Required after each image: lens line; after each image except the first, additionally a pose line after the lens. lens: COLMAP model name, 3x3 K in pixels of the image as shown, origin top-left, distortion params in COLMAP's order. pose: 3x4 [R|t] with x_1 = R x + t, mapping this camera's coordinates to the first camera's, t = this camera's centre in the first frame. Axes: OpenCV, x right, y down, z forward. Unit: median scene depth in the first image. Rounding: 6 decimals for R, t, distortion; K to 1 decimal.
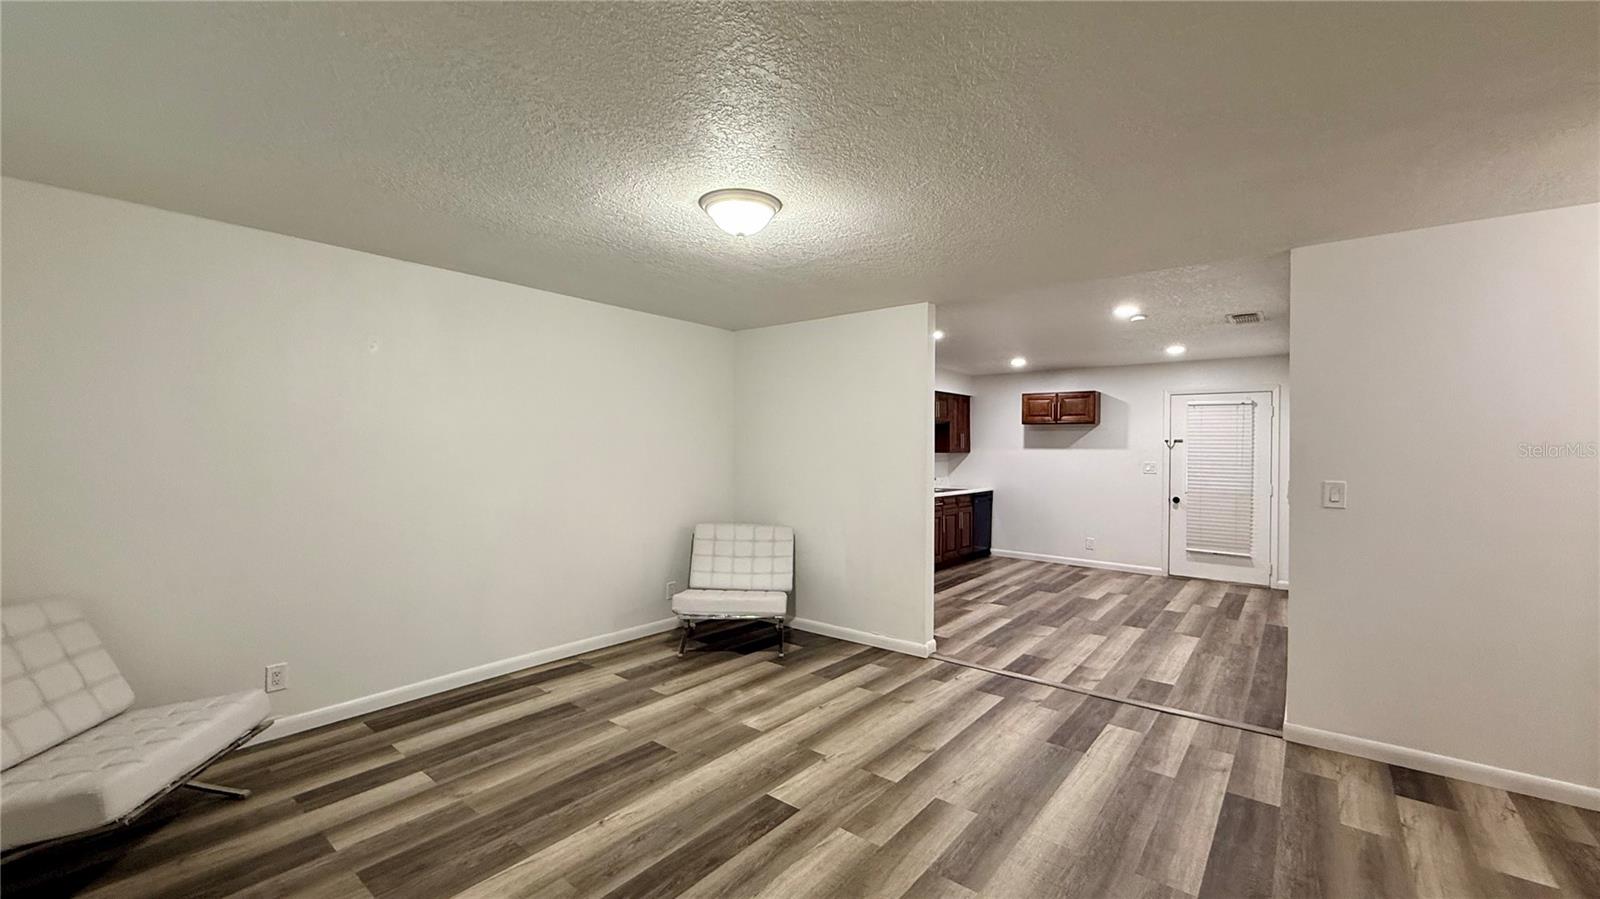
lens RADIAL K [[635.7, 0, 796.5], [0, 635.7, 450.6], [0, 0, 1]] dist [0.001129, 0.000110]
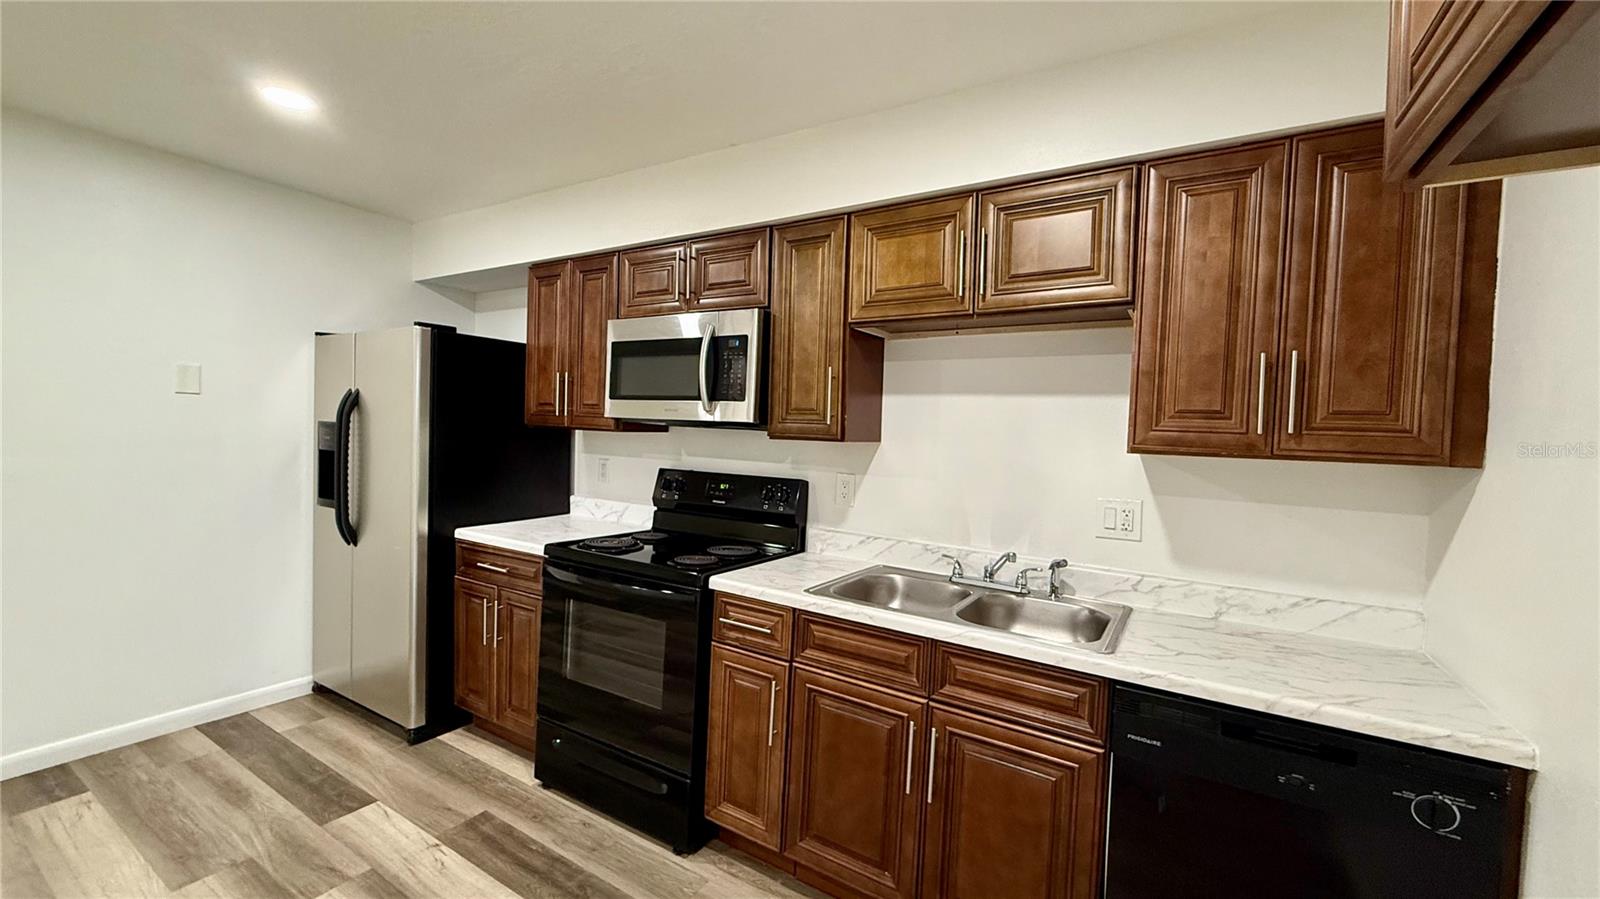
lens RADIAL K [[635.7, 0, 796.5], [0, 635.7, 450.6], [0, 0, 1]] dist [0.001129, 0.000110]
pose [[0.116166, 0.032868, -0.992686, 0.469832], [-0.044361, 0.998627, 0.027874, 0.002083], [0.992239, 0.040798, 0.117464, 0.943366]]
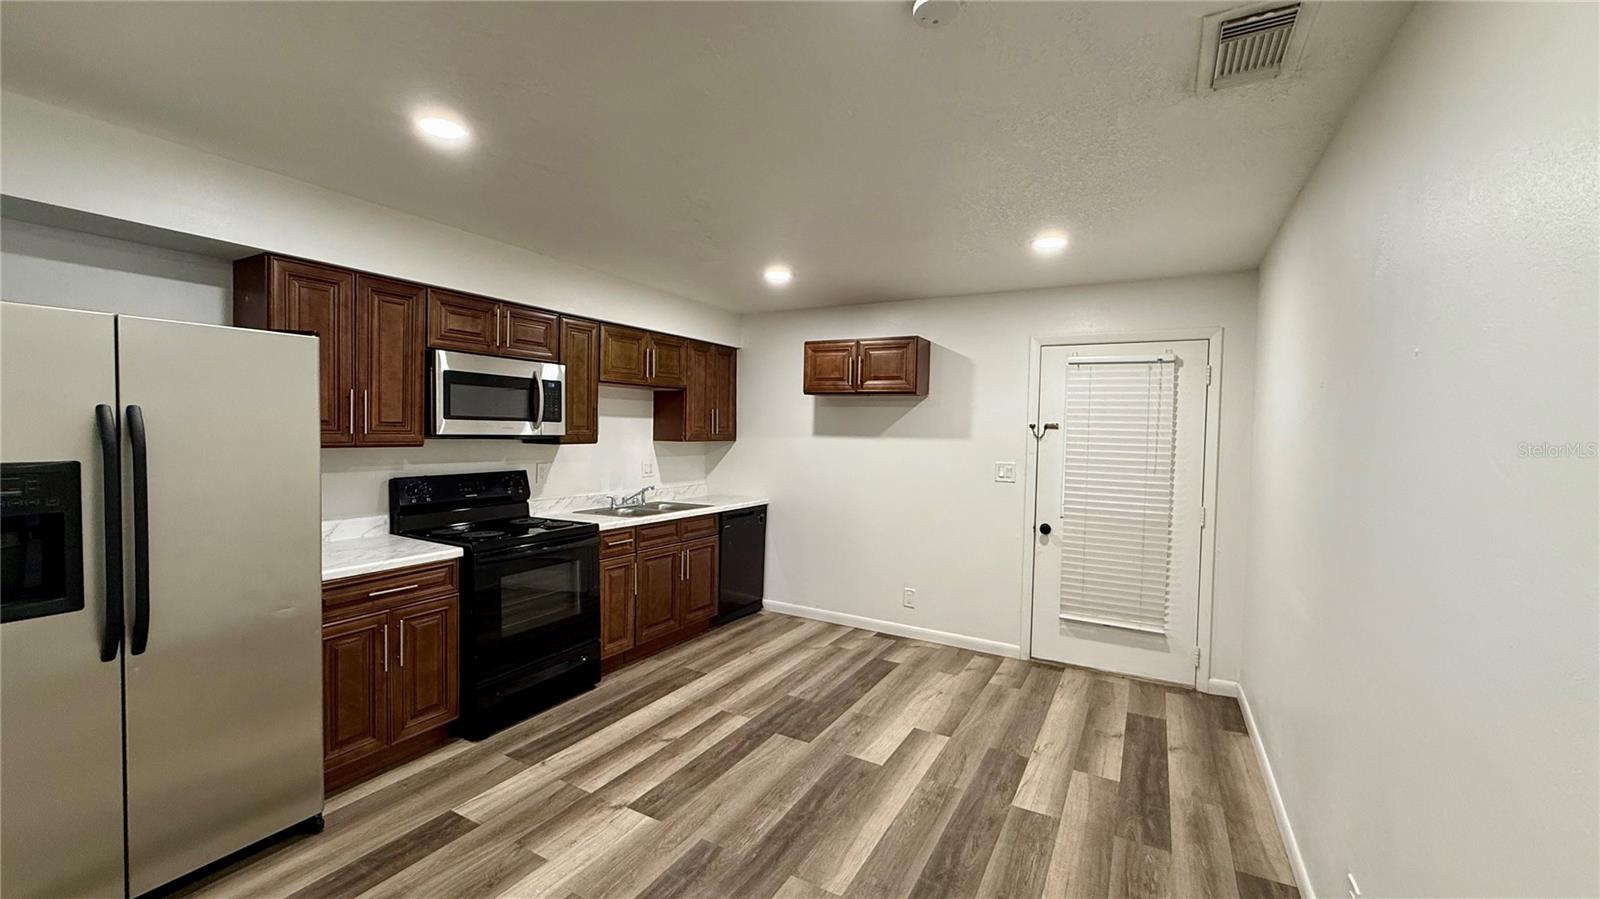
lens RADIAL K [[635.7, 0, 796.5], [0, 635.7, 450.6], [0, 0, 1]] dist [0.001129, 0.000110]
pose [[0.987373, 0.008329, 0.158197, 0.269760], [-0.012754, 0.999555, 0.026978, -0.005546], [-0.157901, -0.028655, 0.987039, 0.447541]]
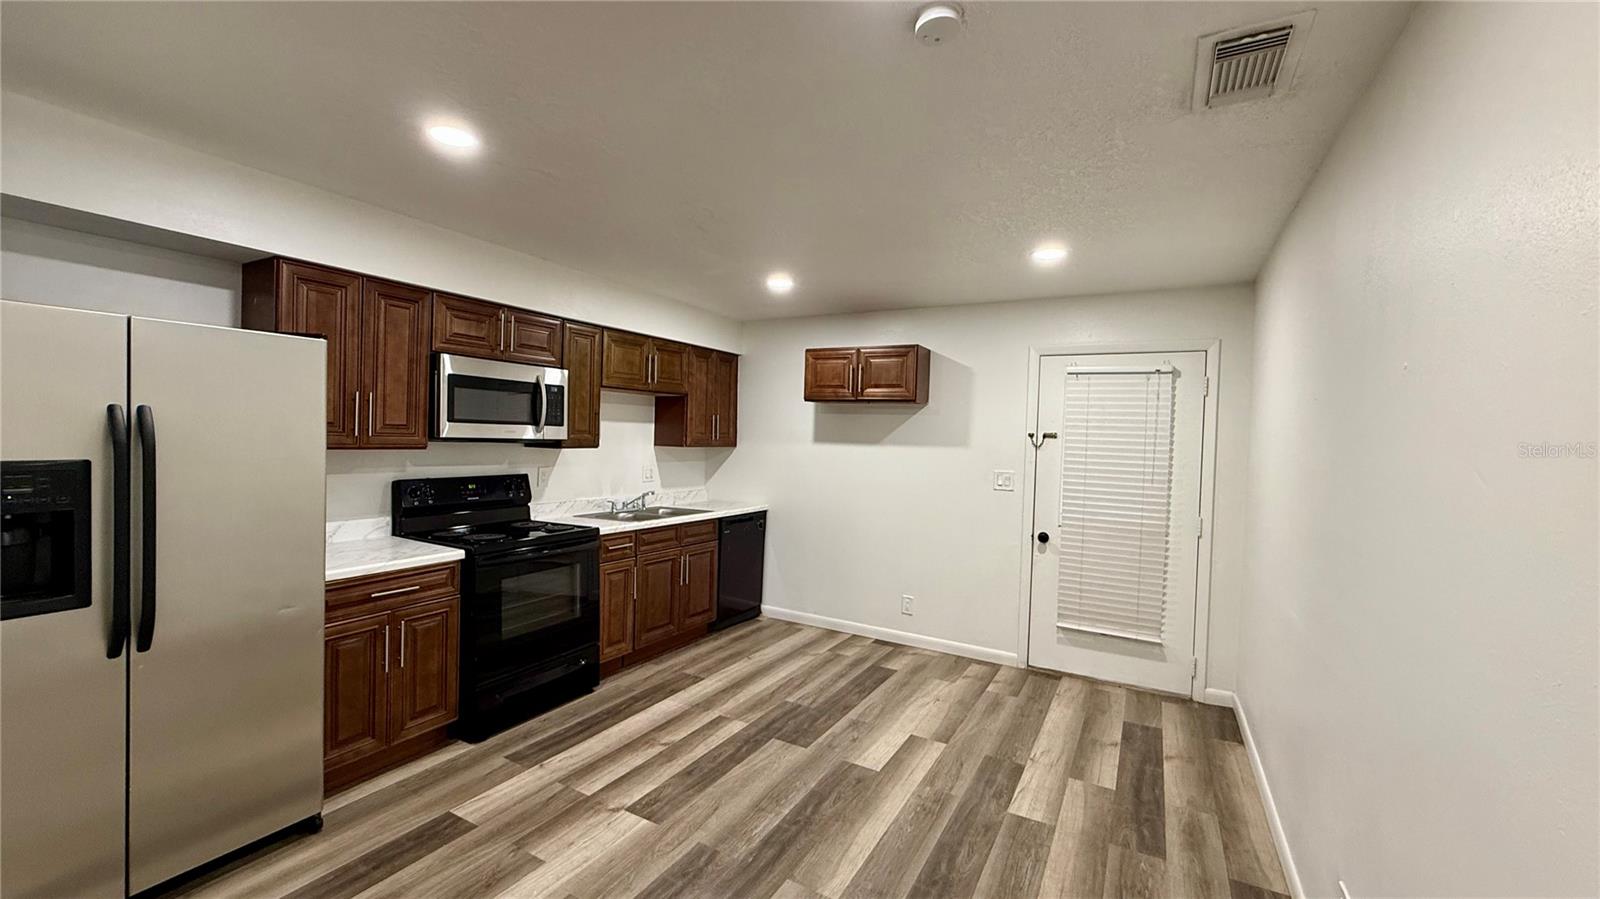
lens RADIAL K [[635.7, 0, 796.5], [0, 635.7, 450.6], [0, 0, 1]] dist [0.001129, 0.000110]
pose [[0.987138, 0.020065, 0.158603, 0.268840], [-0.022931, 0.999605, 0.016263, -0.005321], [-0.158214, -0.019690, 0.987208, 0.444155]]
